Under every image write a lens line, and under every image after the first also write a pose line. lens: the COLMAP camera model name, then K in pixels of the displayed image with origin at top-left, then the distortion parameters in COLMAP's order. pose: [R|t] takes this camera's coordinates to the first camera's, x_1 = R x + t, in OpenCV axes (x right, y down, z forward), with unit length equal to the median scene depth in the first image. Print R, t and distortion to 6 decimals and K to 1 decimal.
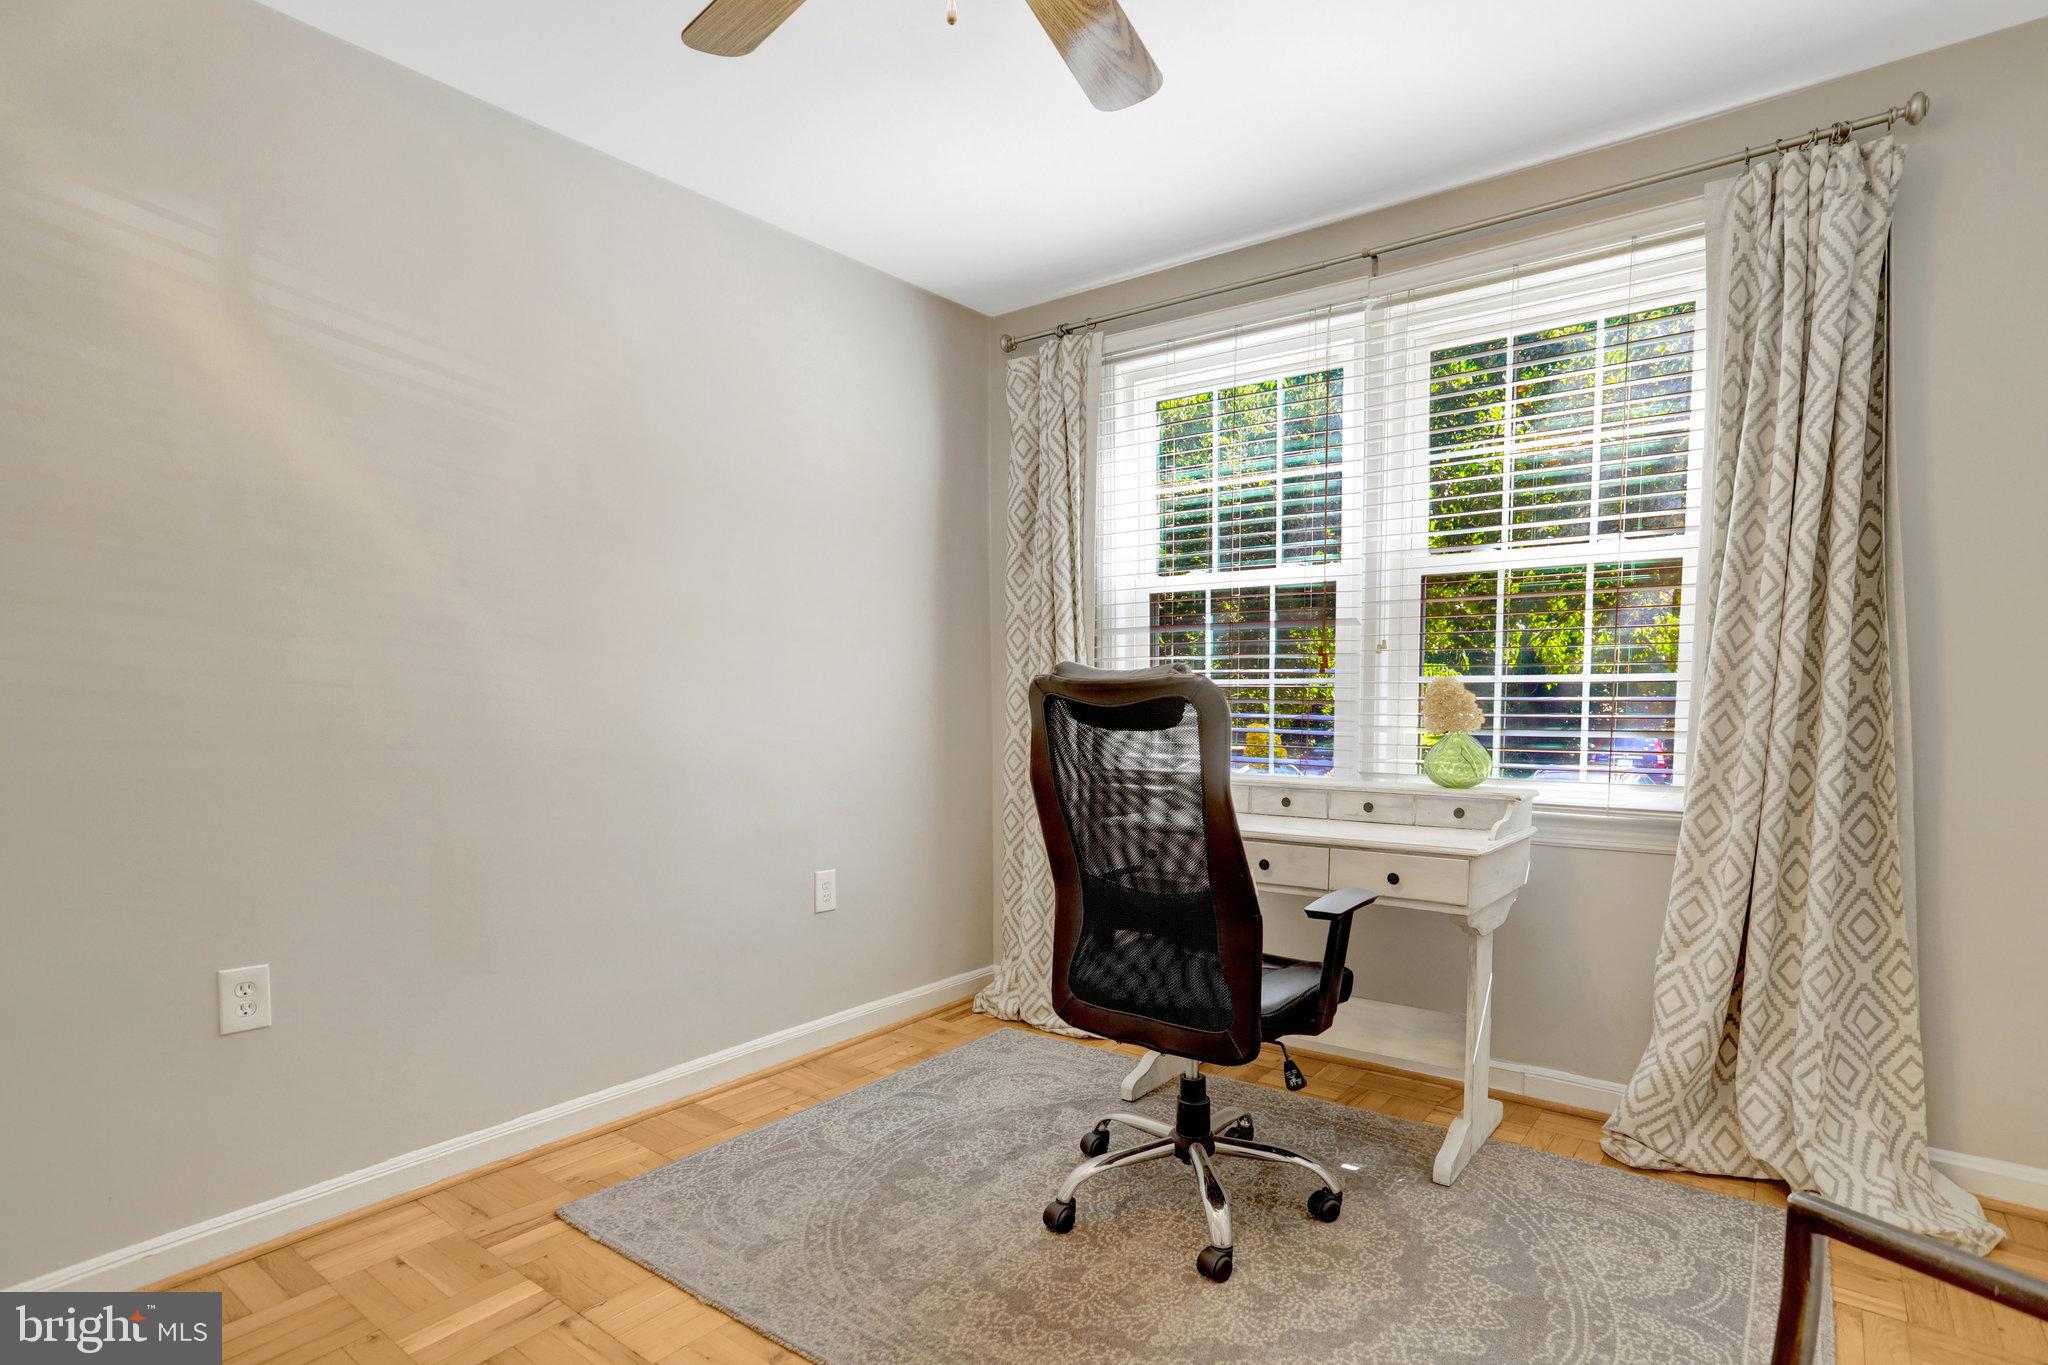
lens RADIAL K [[1036.8, 0, 1029.5], [0, 1036.8, 792.6], [0, 0, 1]] dist [-0.039670, 0.023479]
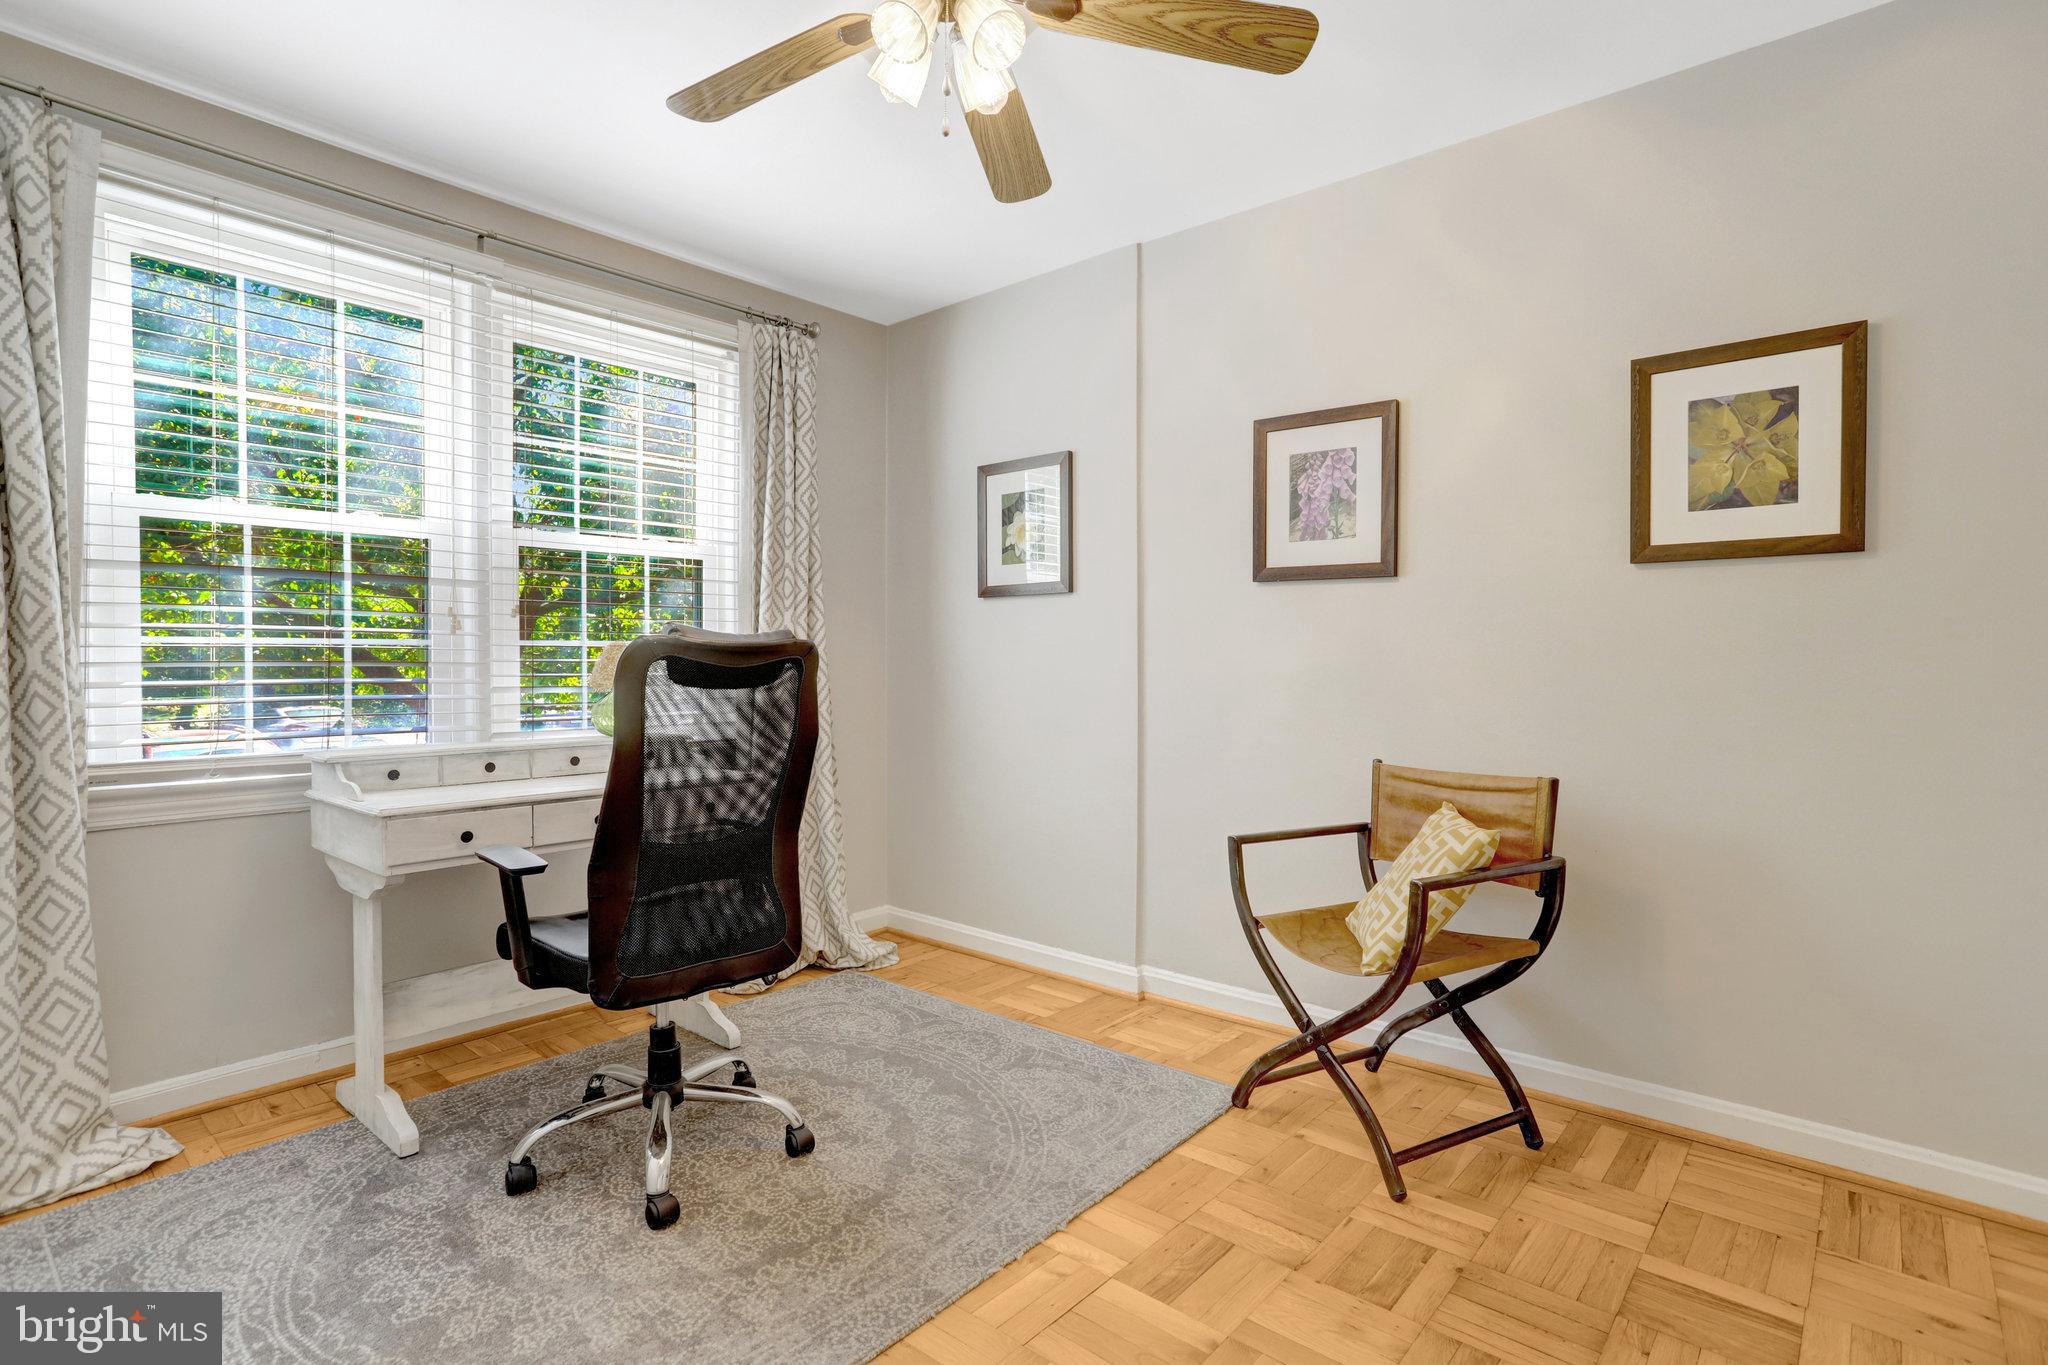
lens RADIAL K [[1007.1, 0, 1029.7], [0, 1007.1, 662.7], [0, 0, 1]] dist [-0.041643, 0.030012]
pose [[0.059384, 0.001071, 0.998235, -0.612338], [0.097344, 0.995227, -0.006859, -0.030317], [-0.993478, 0.097579, 0.058996, 0.411455]]
